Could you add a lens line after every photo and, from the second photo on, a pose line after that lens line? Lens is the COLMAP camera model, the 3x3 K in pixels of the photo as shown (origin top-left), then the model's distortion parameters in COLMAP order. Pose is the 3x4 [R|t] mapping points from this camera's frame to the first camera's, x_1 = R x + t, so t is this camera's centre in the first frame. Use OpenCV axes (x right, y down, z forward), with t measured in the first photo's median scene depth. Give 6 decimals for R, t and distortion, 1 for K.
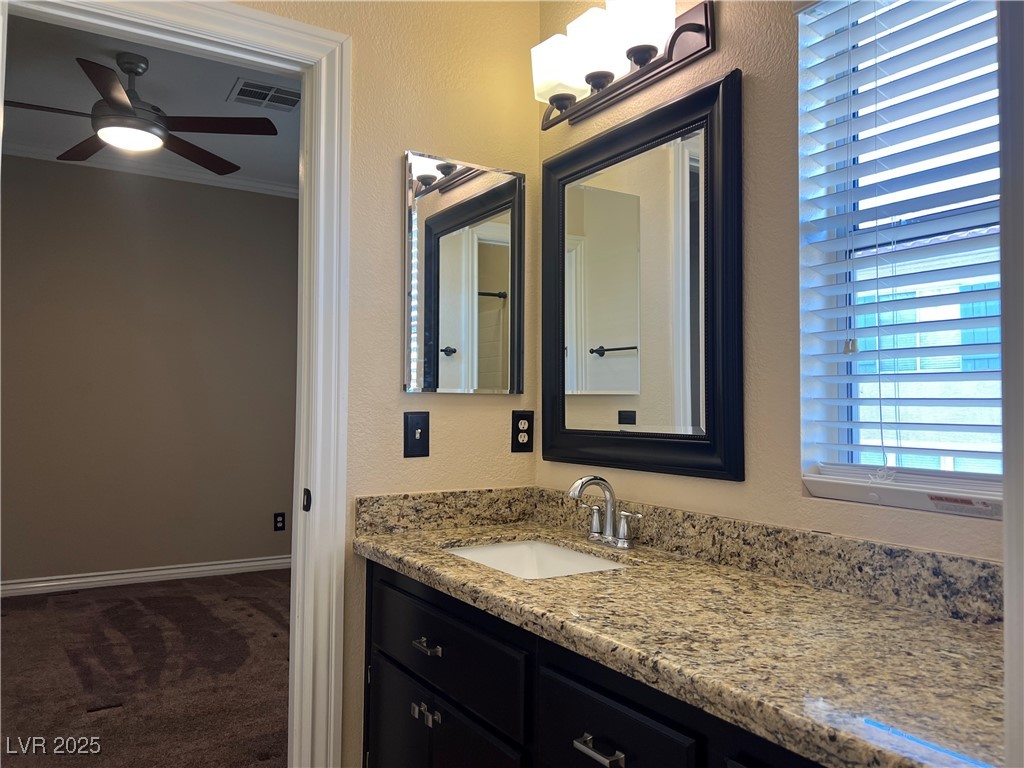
lens RADIAL K [[769.9, 0, 511.0], [0, 769.9, 382.3], [0, 0, 1]] dist [0.041614, -0.035920]
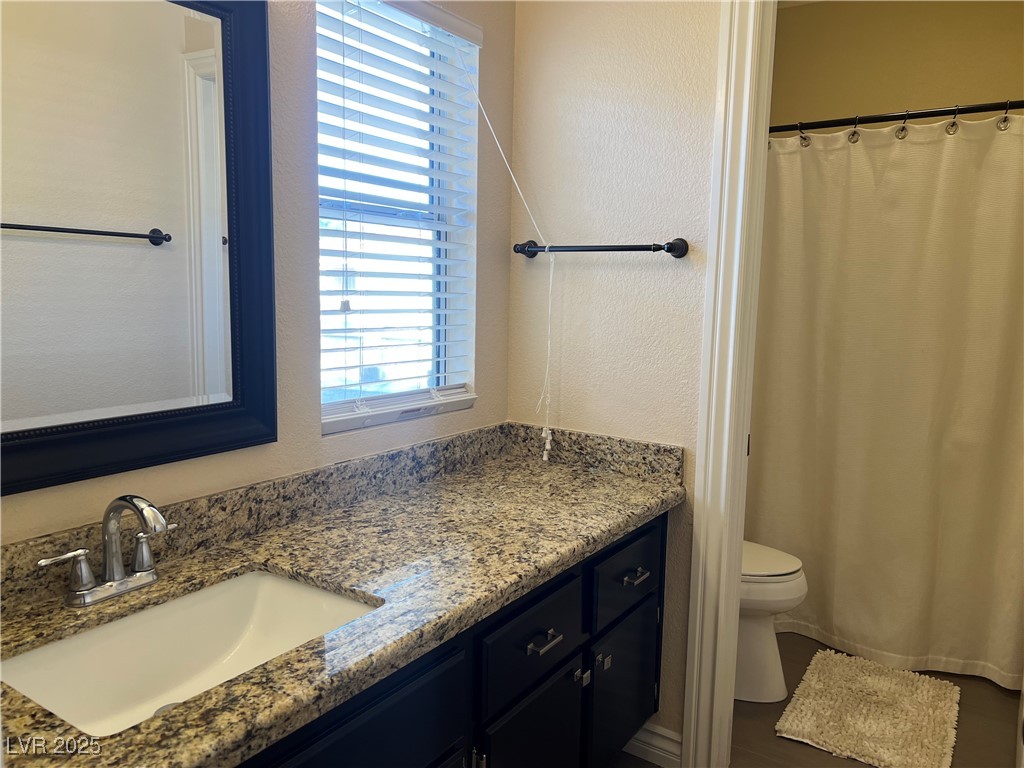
lens RADIAL K [[769.9, 0, 510.9], [0, 769.9, 383.9], [0, 0, 1]] dist [0.041614, -0.035920]
pose [[-0.408165, -0.131737, 0.903353, -0.859851], [-0.050317, 0.991276, 0.121824, -0.095305], [-0.911520, 0.004271, -0.411233, 1.396646]]
